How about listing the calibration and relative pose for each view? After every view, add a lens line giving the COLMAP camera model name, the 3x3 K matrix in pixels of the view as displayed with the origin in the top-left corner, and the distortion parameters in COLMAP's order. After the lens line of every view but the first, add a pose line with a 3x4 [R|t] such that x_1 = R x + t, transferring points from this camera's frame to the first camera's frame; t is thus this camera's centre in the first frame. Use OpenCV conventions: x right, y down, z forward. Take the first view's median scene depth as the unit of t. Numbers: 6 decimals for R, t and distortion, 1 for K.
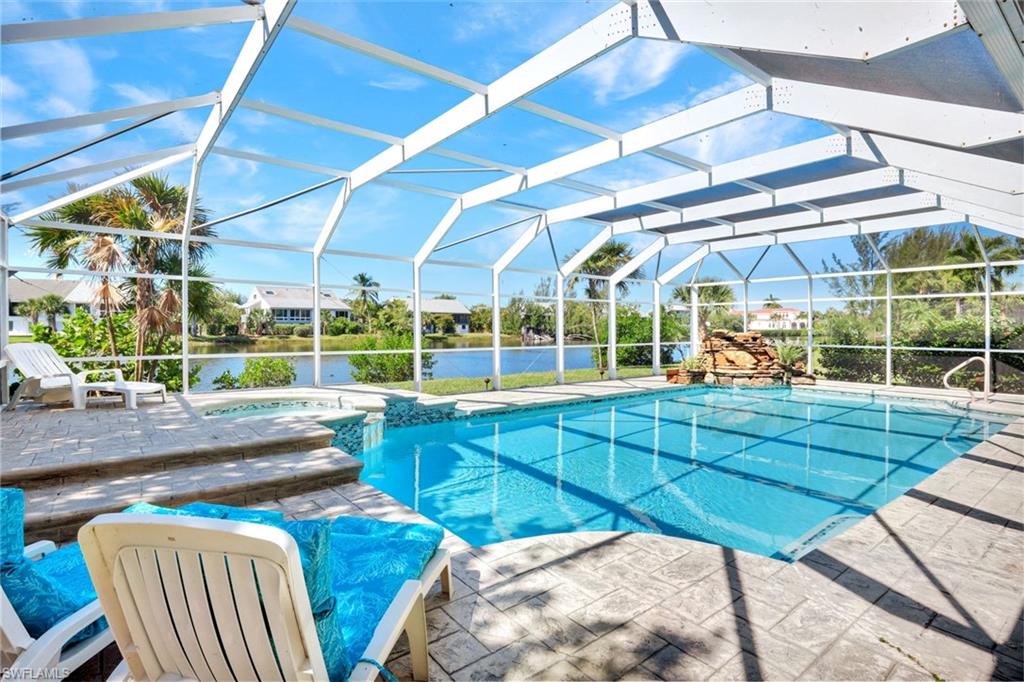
lens RADIAL K [[504.8, 0, 512.2], [0, 504.8, 335.2], [0, 0, 1]] dist [-0.005468, -0.001416]
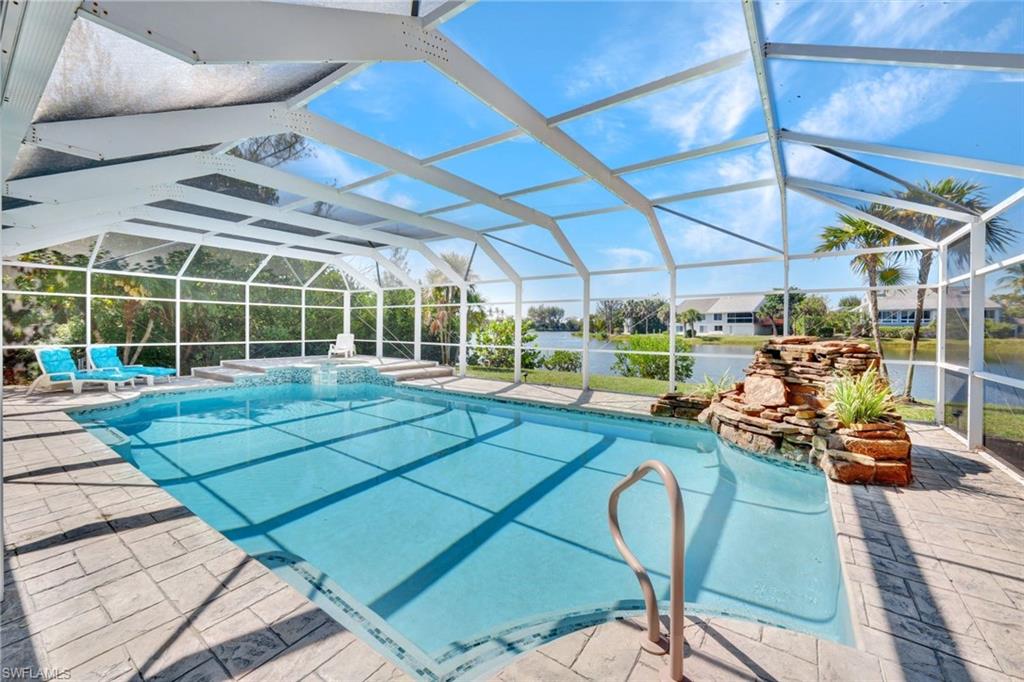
lens RADIAL K [[405.2, 0, 509.4], [0, 405.2, 335.7], [0, 0, 1]] dist [-0.007198, 0.000468]
pose [[0.254349, 0.015268, -0.966992, 0.923339], [-0.016466, 0.999799, 0.011455, -0.011991], [0.966972, 0.013009, 0.254550, 0.768765]]
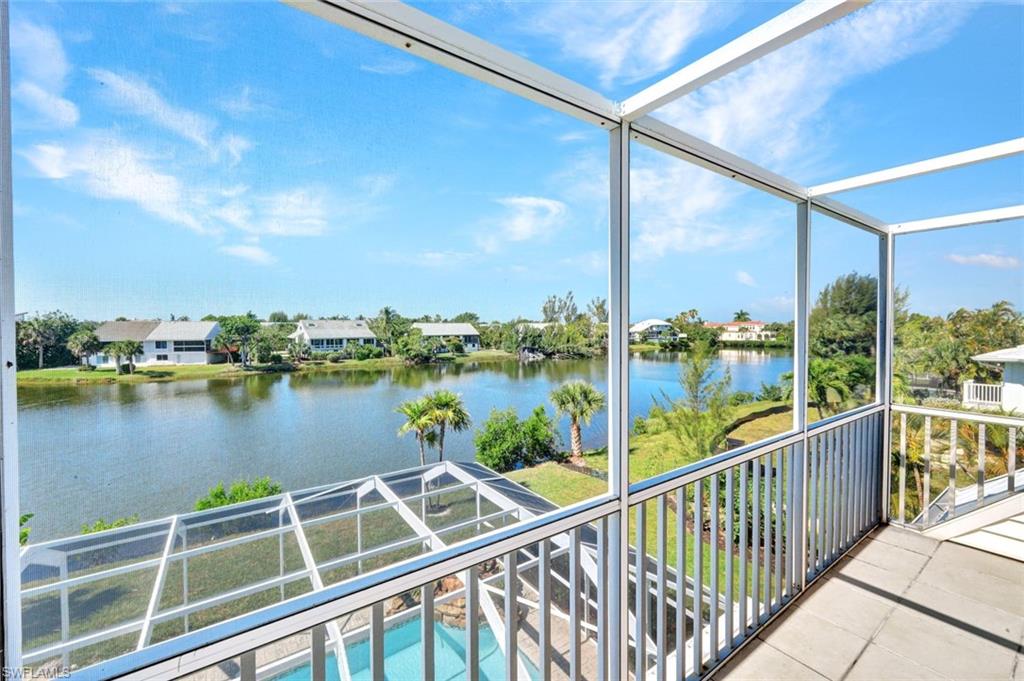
lens RADIAL K [[405.2, 0, 508.8], [0, 405.2, 338.6], [0, 0, 1]] dist [-0.007198, 0.000468]
pose [[0.997736, -0.003054, -0.067184, 0.678930], [0.003819, 0.999929, 0.011256, -0.535495], [0.067144, -0.011487, 0.997677, 0.241159]]
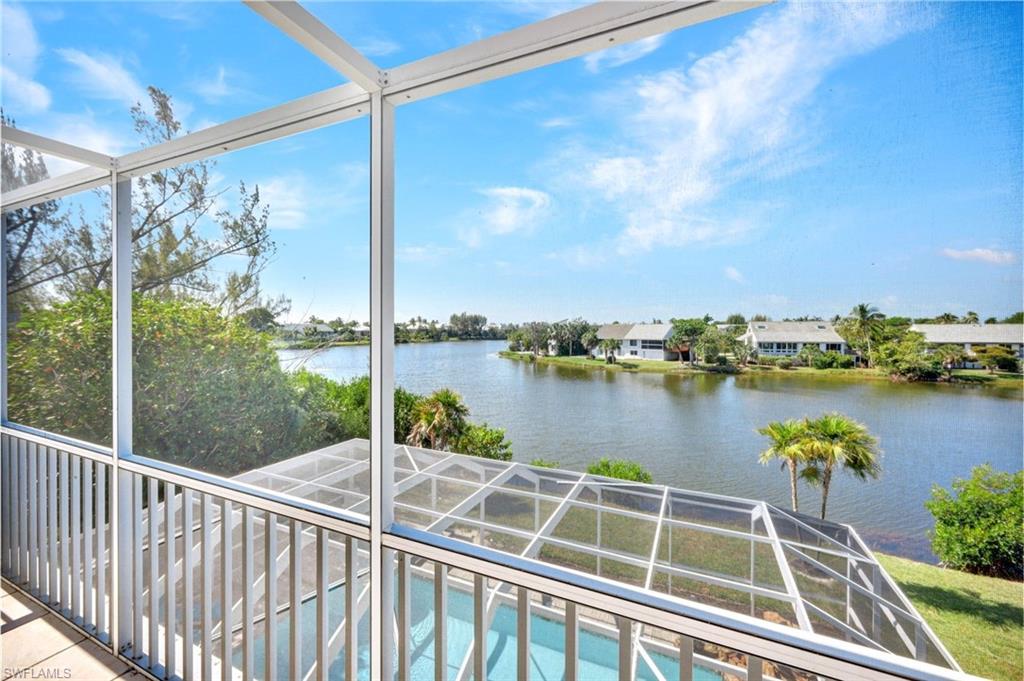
lens RADIAL K [[405.2, 0, 510.8], [0, 405.2, 335.3], [0, 0, 1]] dist [-0.007198, 0.000468]
pose [[0.443752, 0.012424, -0.896064, 0.956651], [-0.016935, 0.999842, 0.005477, -0.538974], [0.895990, 0.012744, 0.443892, 0.463722]]
